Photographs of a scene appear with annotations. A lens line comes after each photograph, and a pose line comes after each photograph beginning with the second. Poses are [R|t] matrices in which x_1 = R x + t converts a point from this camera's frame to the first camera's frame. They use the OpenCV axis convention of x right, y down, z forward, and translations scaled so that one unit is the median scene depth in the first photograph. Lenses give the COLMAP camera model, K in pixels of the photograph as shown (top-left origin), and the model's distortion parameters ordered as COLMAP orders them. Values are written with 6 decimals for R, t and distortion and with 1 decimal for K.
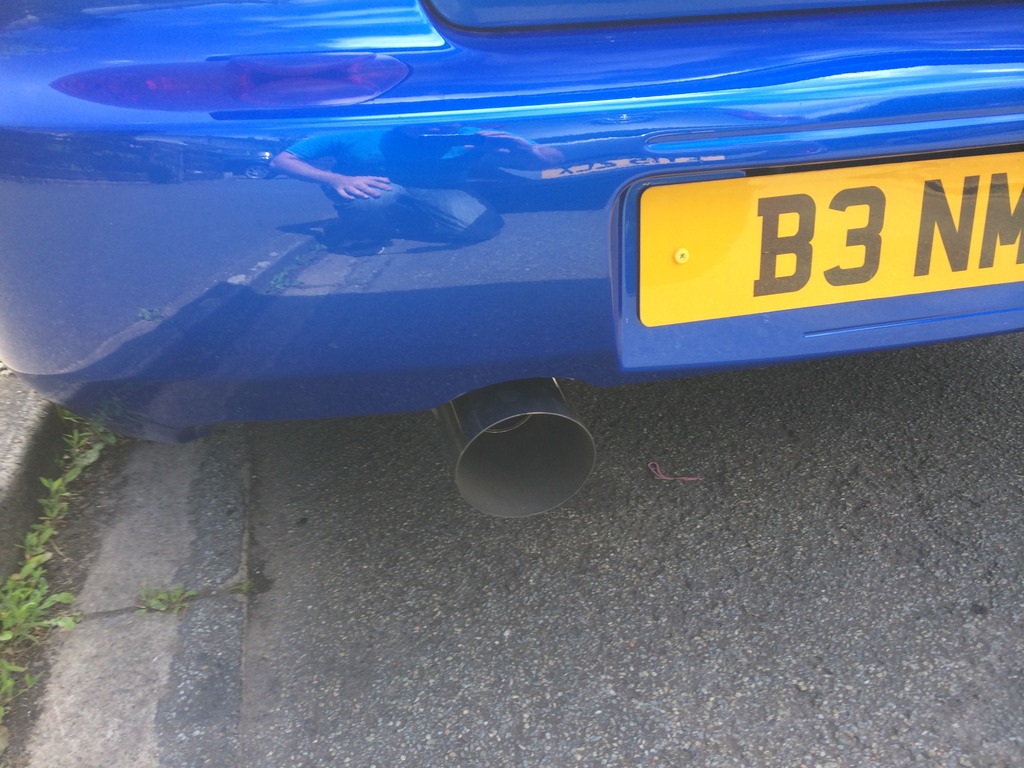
lens RADIAL K [[844.6, 0, 506.4], [0, 844.6, 381.0], [0, 0, 1]] dist [0.049145, -0.065972]
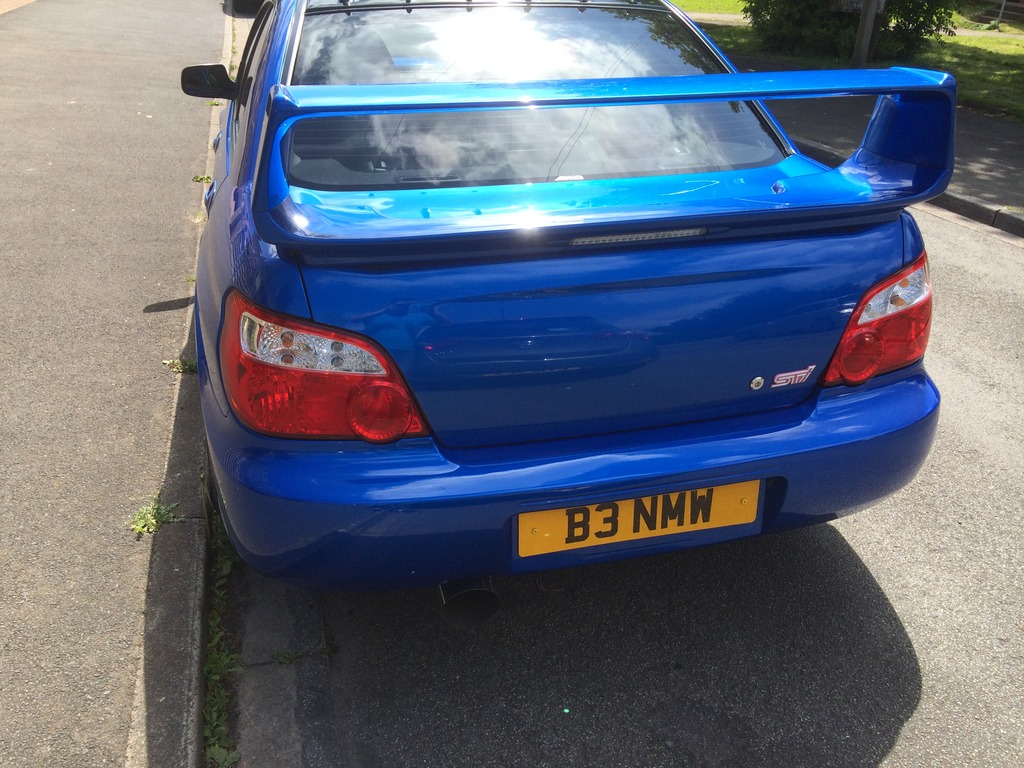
lens RADIAL K [[844.6, 0, 532.4], [0, 844.6, 373.6], [0, 0, 1]] dist [0.049145, -0.065972]
pose [[0.995387, 0.037799, 0.088179, -0.030013], [-0.037451, 0.999283, -0.005598, -0.462105], [-0.088327, 0.002270, 0.996089, -1.149798]]
